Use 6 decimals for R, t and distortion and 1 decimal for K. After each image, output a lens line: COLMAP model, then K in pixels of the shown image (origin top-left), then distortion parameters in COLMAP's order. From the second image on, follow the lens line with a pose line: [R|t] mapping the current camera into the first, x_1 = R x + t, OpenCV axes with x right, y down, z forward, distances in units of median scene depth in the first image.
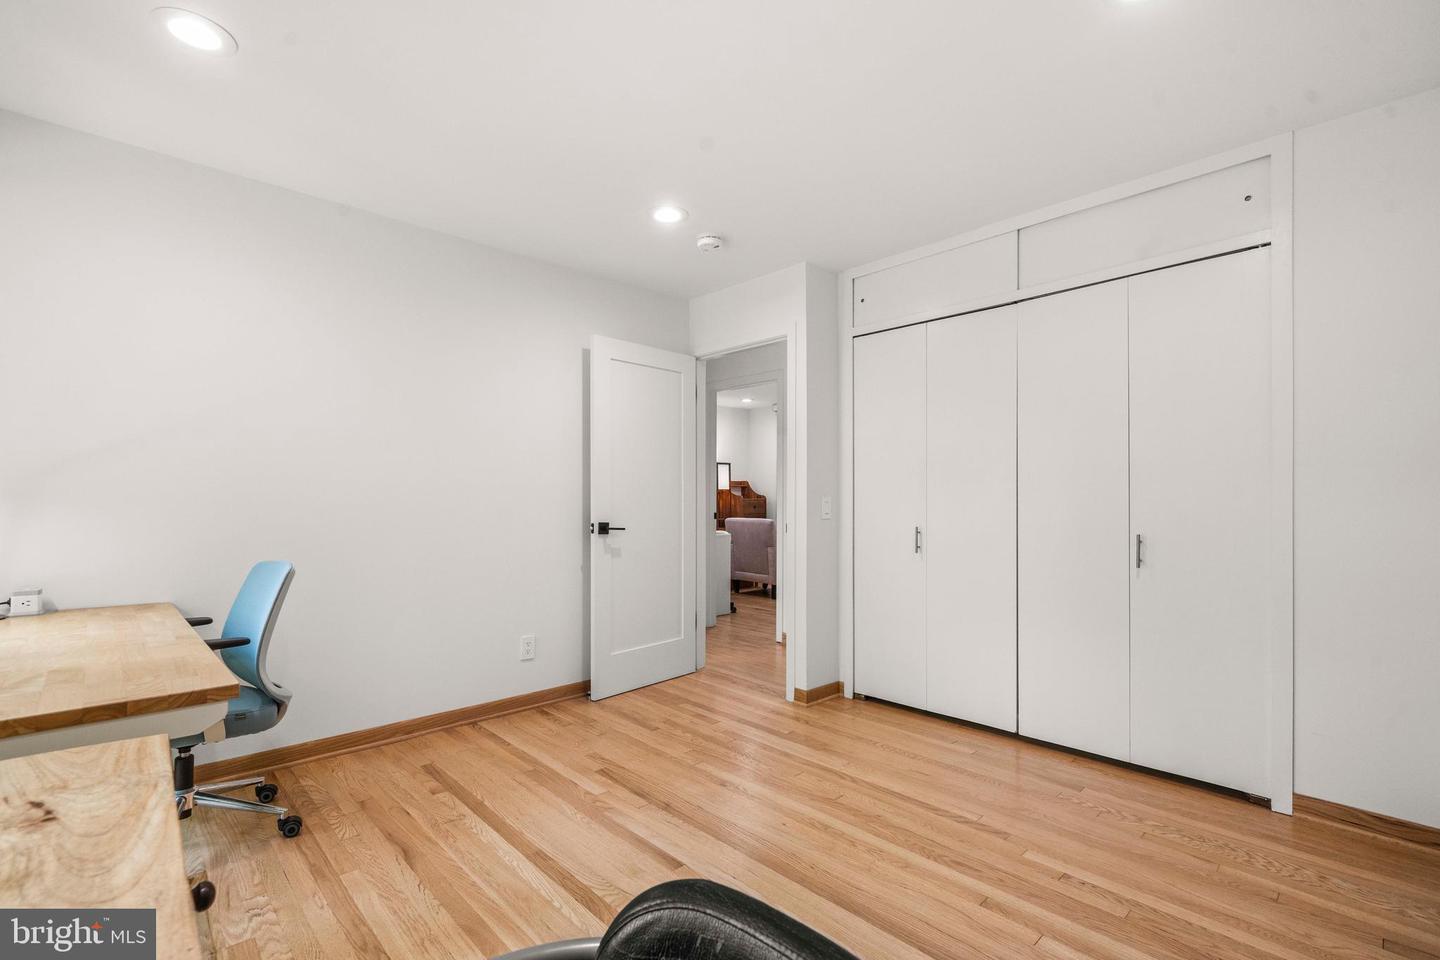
lens RADIAL K [[616.8, 0, 725.9], [0, 616.8, 482.2], [0, 0, 1]] dist [-0.001468, -0.000184]
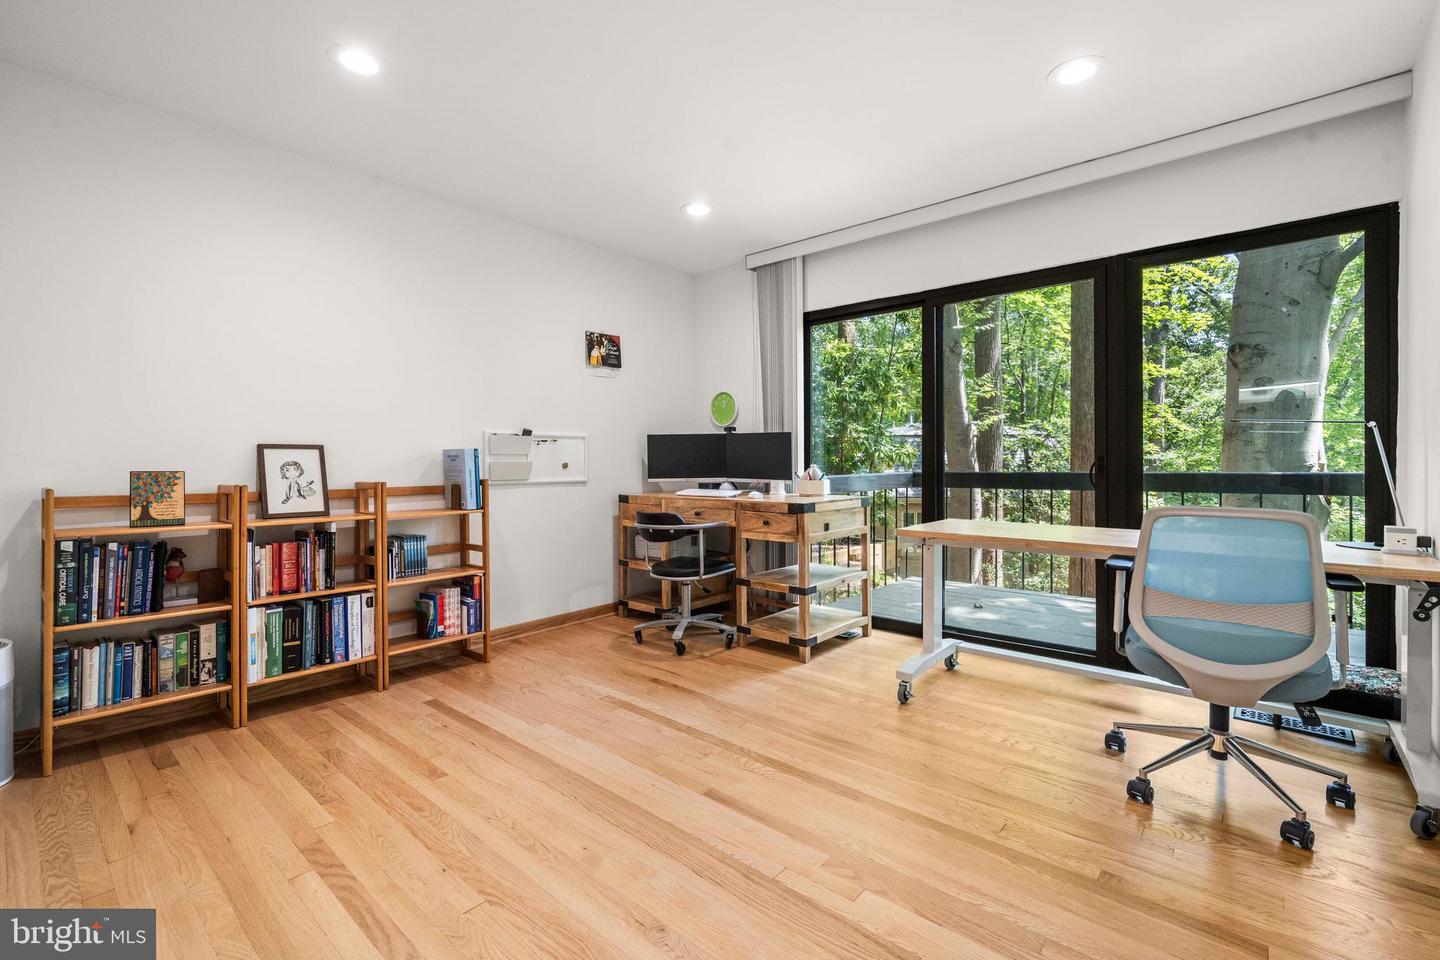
lens RADIAL K [[624.5, 0, 723.1], [0, 624.5, 455.1], [0, 0, 1]] dist [-0.000629, -0.000033]
pose [[-0.997661, -0.001603, -0.068342, -0.021803], [-0.001177, 0.999980, -0.006278, 0.074677], [0.068351, -0.006183, -0.997642, 1.892762]]
